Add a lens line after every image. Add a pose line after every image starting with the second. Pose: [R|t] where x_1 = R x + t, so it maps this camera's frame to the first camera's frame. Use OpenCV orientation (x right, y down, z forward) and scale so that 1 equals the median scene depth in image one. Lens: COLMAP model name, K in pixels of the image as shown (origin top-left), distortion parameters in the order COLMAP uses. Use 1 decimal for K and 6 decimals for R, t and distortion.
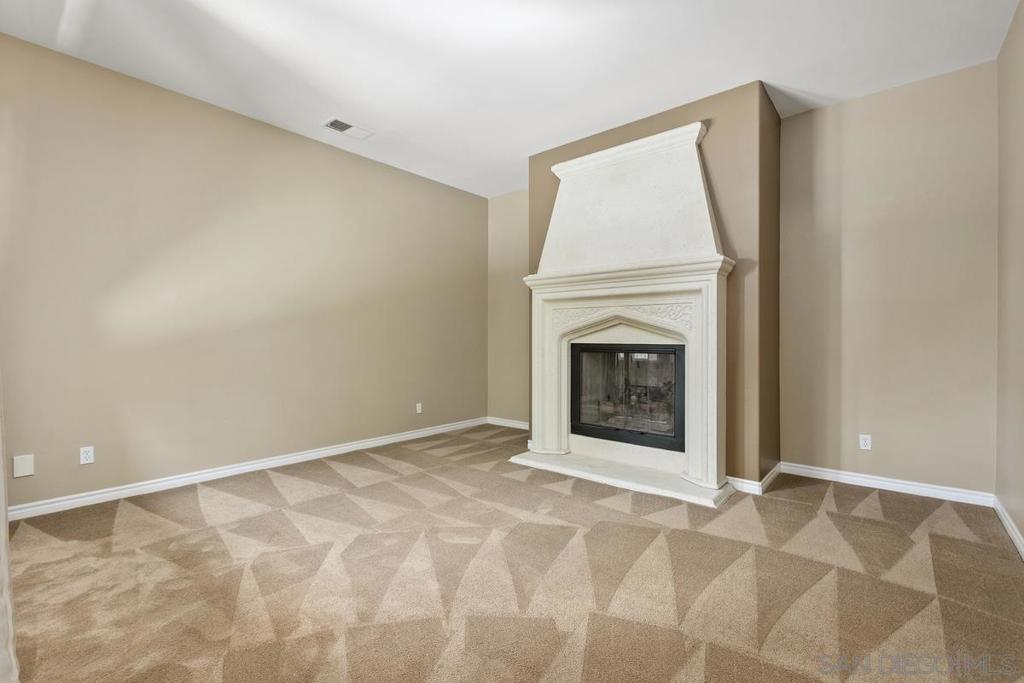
lens RADIAL K [[453.3, 0, 512.0], [0, 453.3, 341.5], [0, 0, 1]] dist [-0.001766, -0.000358]
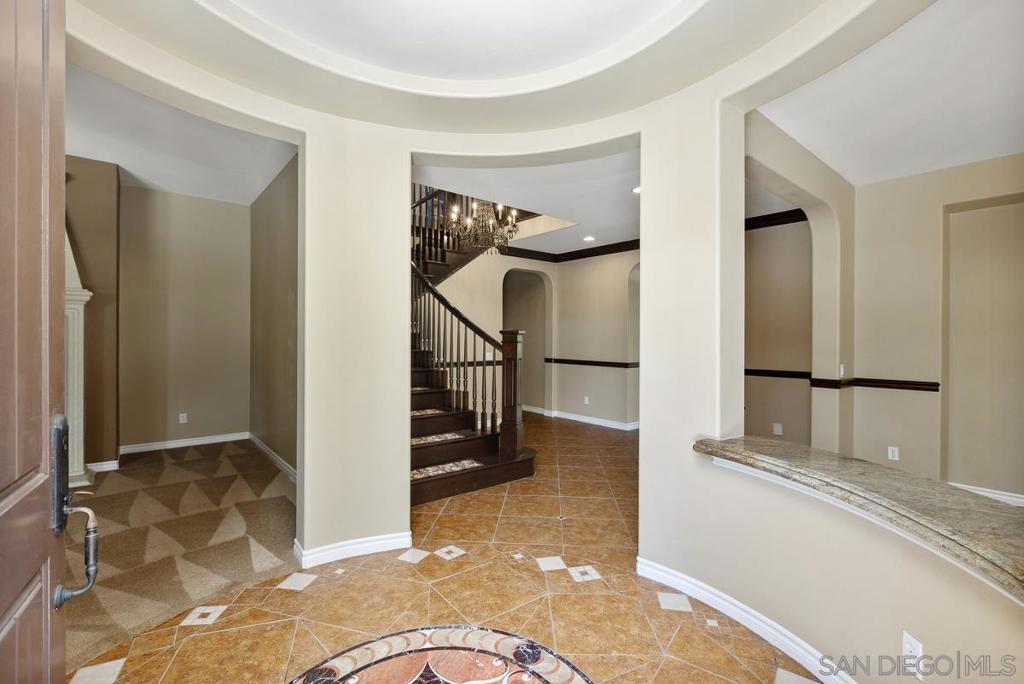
lens RADIAL K [[453.3, 0, 512.0], [0, 453.3, 342.0], [0, 0, 1]] dist [-0.001766, -0.000358]
pose [[0.176992, -0.004486, 0.984202, -0.612065], [-0.002971, 0.999983, 0.005092, -0.056931], [-0.984208, -0.003825, 0.176976, -0.428160]]
